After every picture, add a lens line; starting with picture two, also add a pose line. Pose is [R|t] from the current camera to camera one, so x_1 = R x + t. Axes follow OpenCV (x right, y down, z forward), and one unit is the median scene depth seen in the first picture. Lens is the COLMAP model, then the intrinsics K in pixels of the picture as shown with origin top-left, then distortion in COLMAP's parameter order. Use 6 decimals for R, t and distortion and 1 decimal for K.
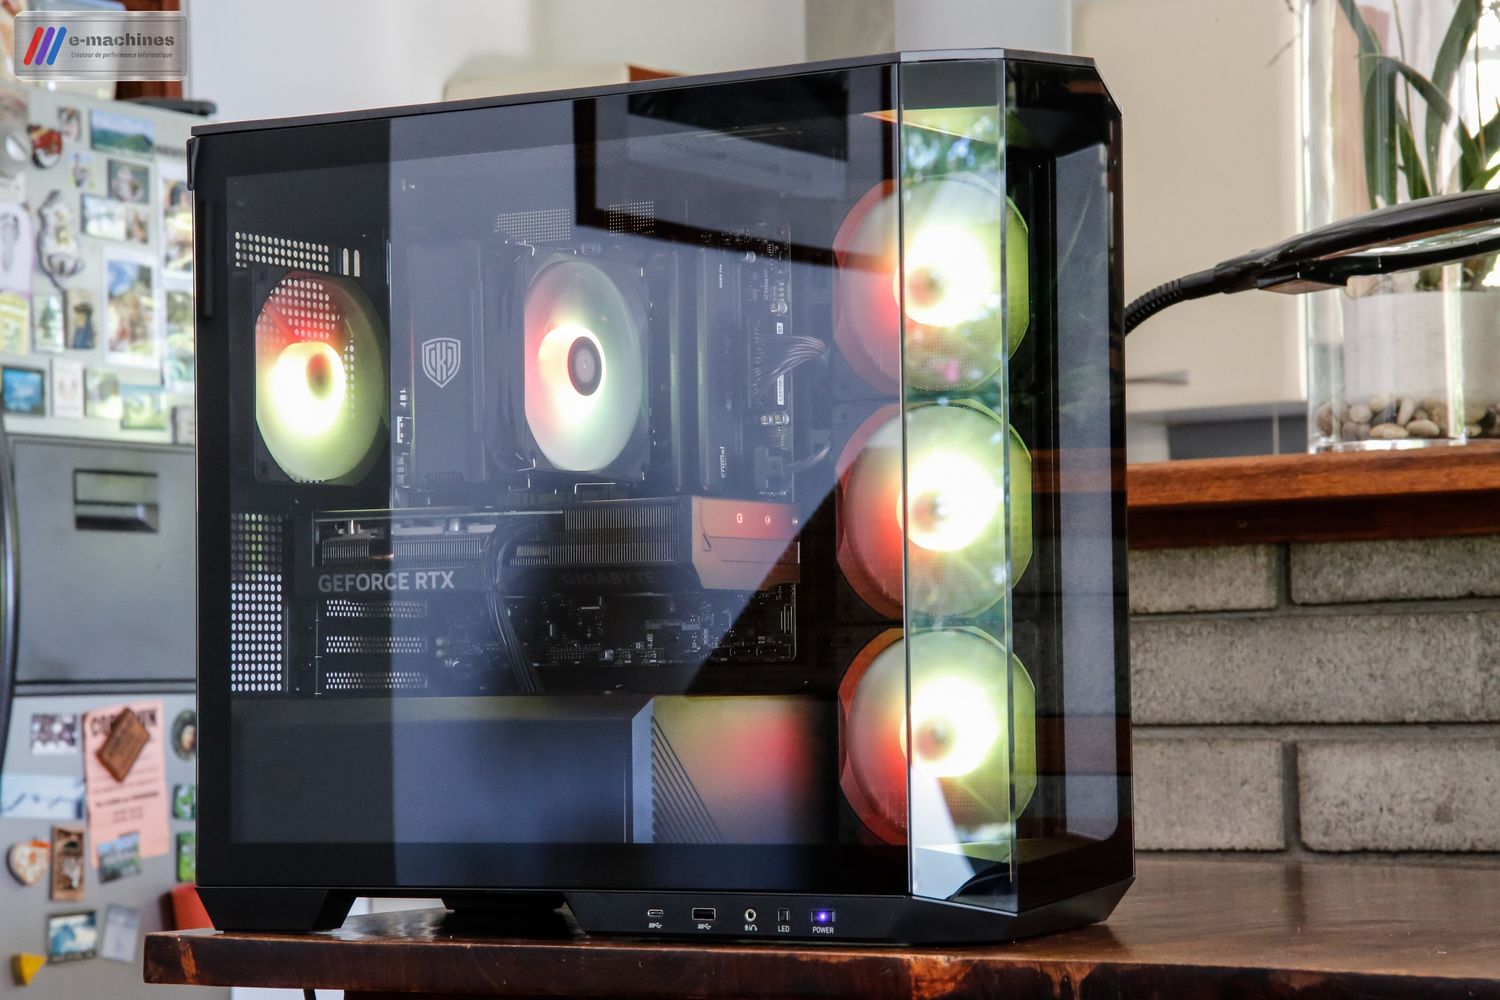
lens RADIAL K [[3840.6, 0, 750.0], [0, 3840.6, 500.0], [0, 0, 1]] dist [0.469067, 0.135211]
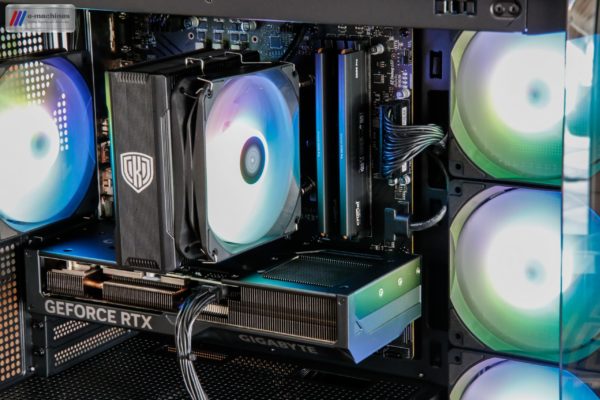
lens RADIAL K [[1536.2, 0, 300.0], [0, 1536.2, 200.0], [0, 0, 1]] dist [0.469067, 0.135211]
pose [[0.999429, -0.013223, 0.031080, -0.042324], [0.004034, 0.960321, 0.278867, -0.157457], [-0.033534, -0.278582, 0.959827, 0.507853]]
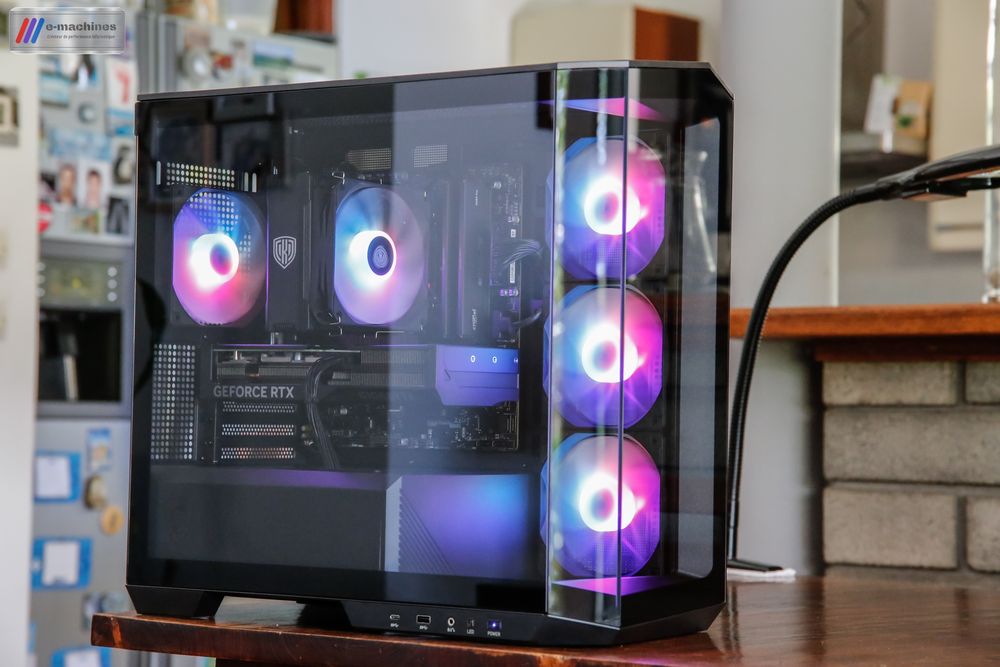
lens RADIAL K [[2591.1, 0, 500.0], [0, 2591.1, 333.5], [0, 0, 1]] dist [0.472853, 0.639183]
pose [[0.993623, 0.026675, -0.109551, 0.116074], [-0.024472, 0.999471, 0.021402, -0.026608], [0.110064, -0.018585, 0.993751, -0.023915]]
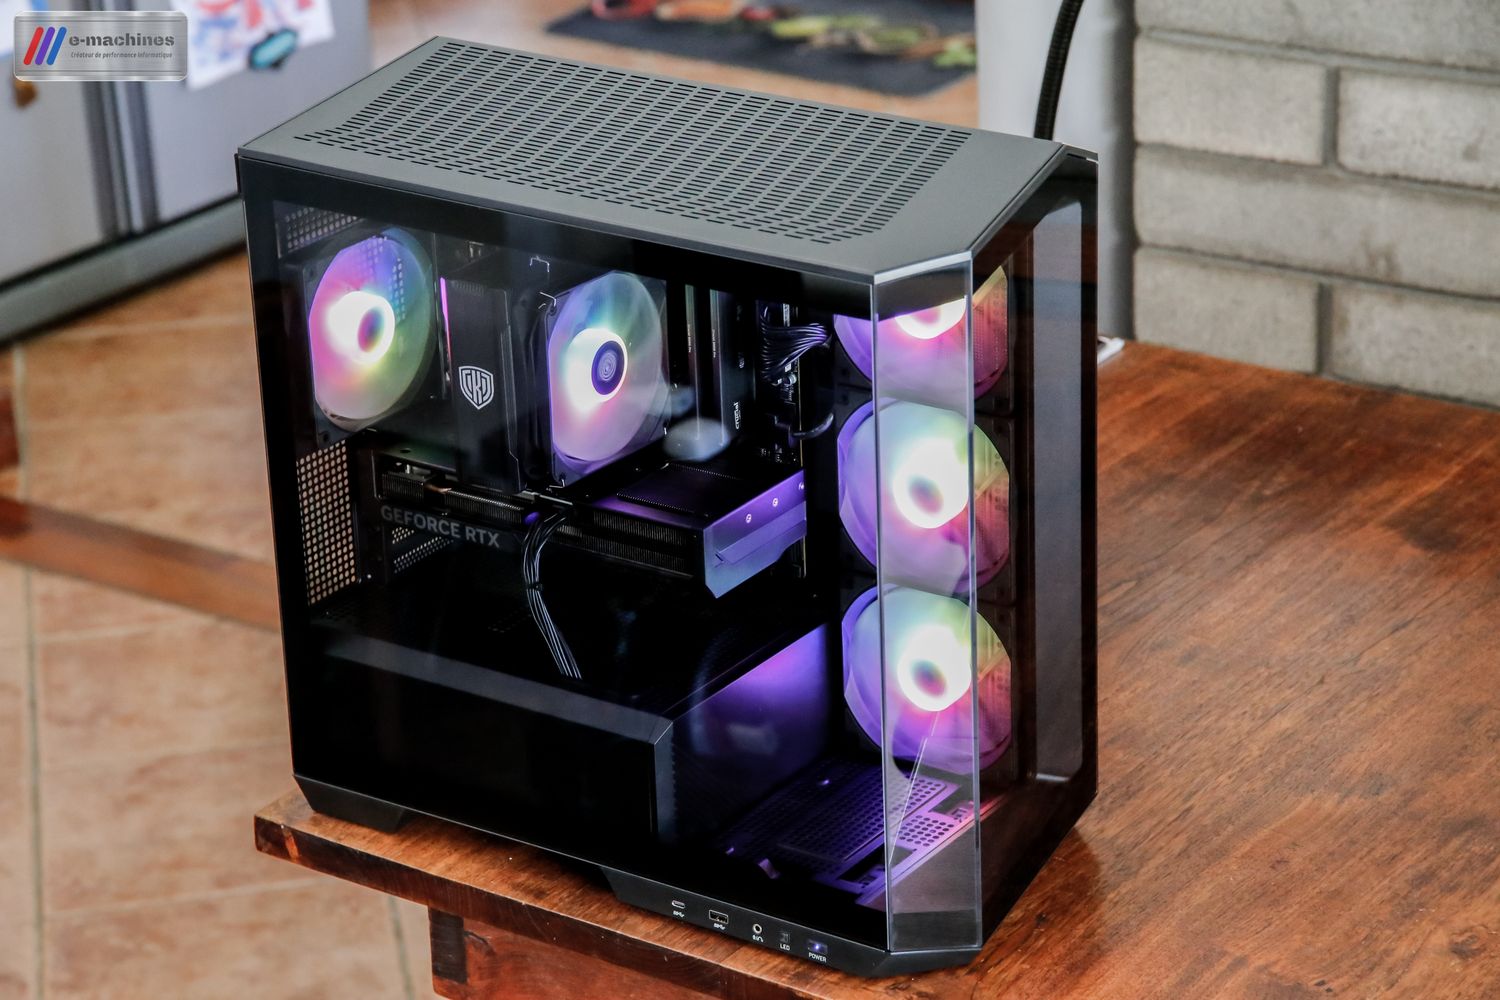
lens RADIAL K [[3886.6, 0, 750.0], [0, 3886.6, 500.0], [0, 0, 1]] dist [0.472853, 0.639183]
pose [[0.999053, -0.004370, -0.043289, 0.044842], [0.022618, 0.902105, 0.430923, -0.469354], [0.037168, -0.431494, 0.901350, -0.018536]]
